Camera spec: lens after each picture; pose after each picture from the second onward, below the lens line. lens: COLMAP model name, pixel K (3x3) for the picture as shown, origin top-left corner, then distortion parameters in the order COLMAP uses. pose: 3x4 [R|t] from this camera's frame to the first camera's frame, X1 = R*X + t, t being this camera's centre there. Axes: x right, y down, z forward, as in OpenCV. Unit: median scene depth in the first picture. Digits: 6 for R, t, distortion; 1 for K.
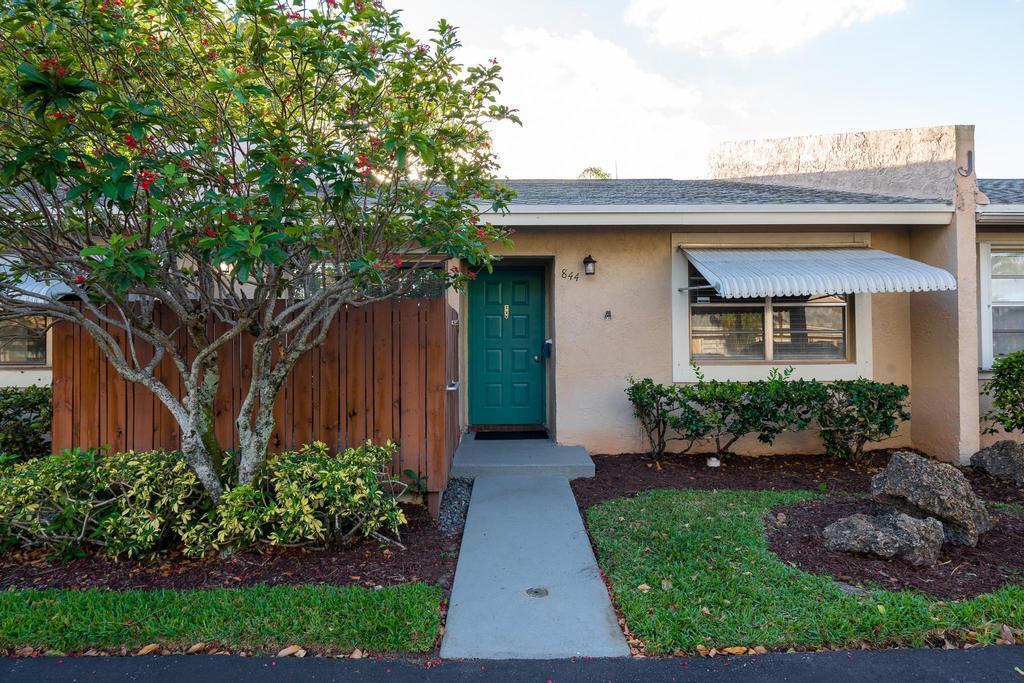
lens RADIAL K [[580.8, 0, 512.0], [0, 580.8, 341.5], [0, 0, 1]] dist [-0.000025, -0.000078]
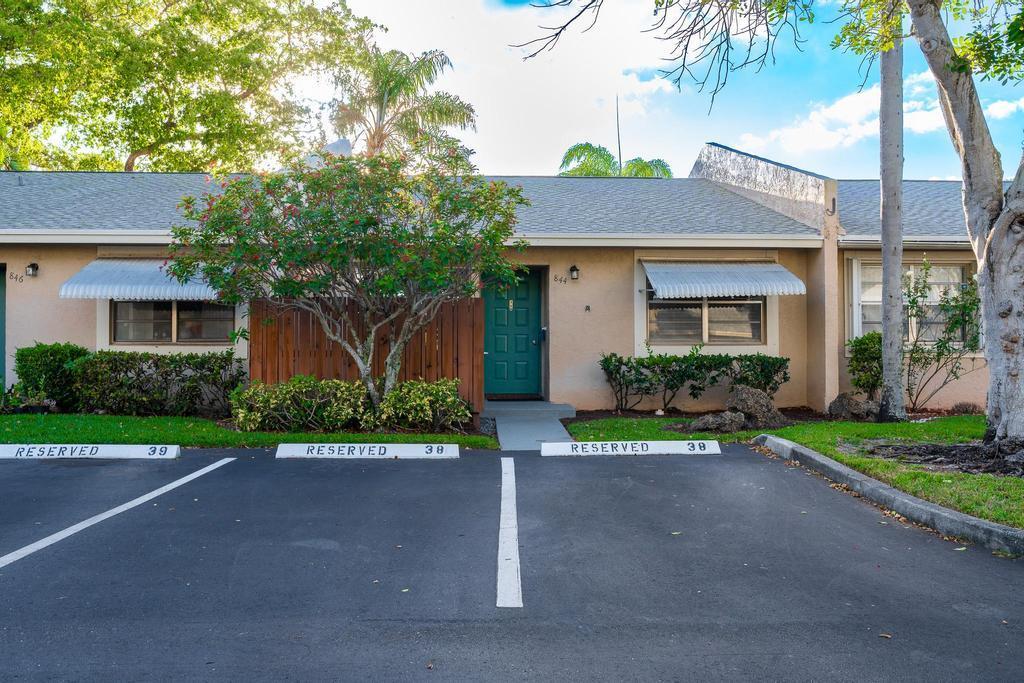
lens RADIAL K [[905.5, 0, 512.0], [0, 905.5, 341.5], [0, 0, 1]] dist [-0.002758, 0.008728]
pose [[0.999309, 0.007388, 0.036425, -0.091679], [-0.007056, 0.999932, -0.009245, 0.053458], [-0.036491, 0.008982, 0.999294, -1.139996]]
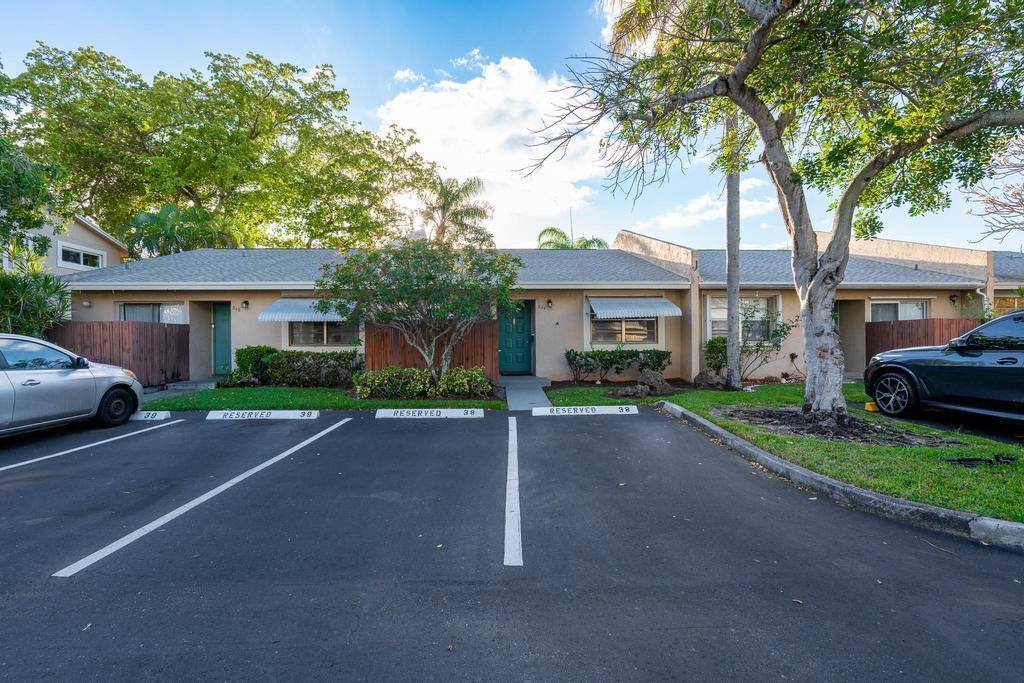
lens RADIAL K [[464.3, 0, 512.0], [0, 464.3, 341.5], [0, 0, 1]] dist [-0.017639, 0.011378]
pose [[0.999553, 0.000392, 0.029881, -0.083370], [-0.000657, 0.999960, 0.008876, 0.011516], [-0.029877, -0.008892, 0.999514, -0.946885]]
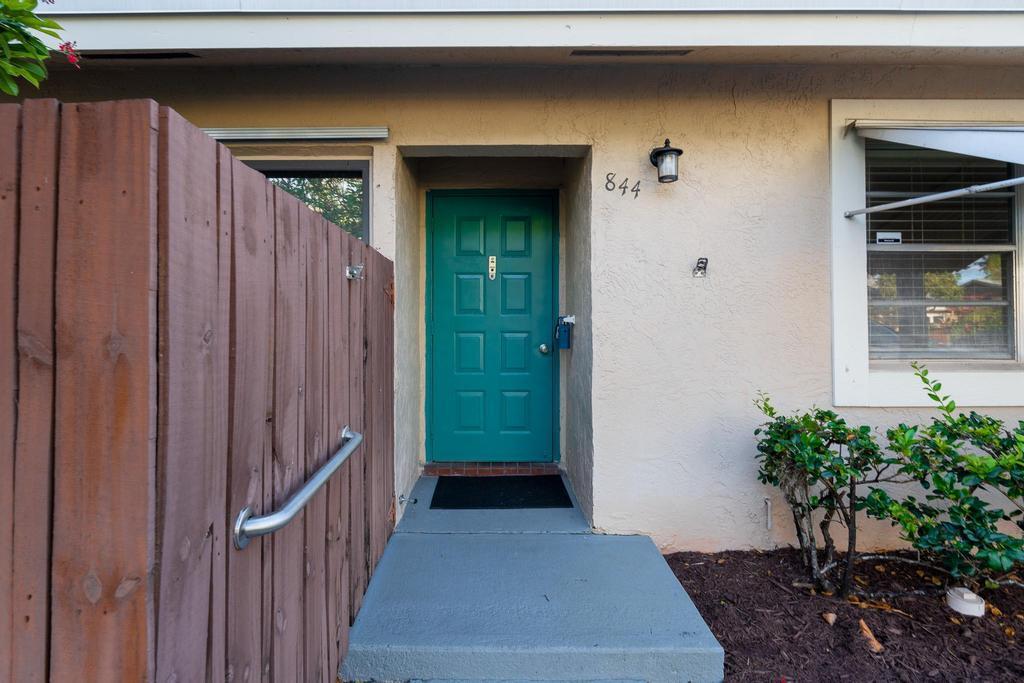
lens RADIAL K [[490.8, 0, 492.3], [0, 490.8, 312.5], [0, 0, 1]] dist [0.000175, 0.000019]
pose [[0.999939, 0.003608, -0.010449, -0.004658], [-0.003654, 0.999984, -0.004311, -0.005020], [0.010433, 0.004349, 0.999936, 0.589133]]
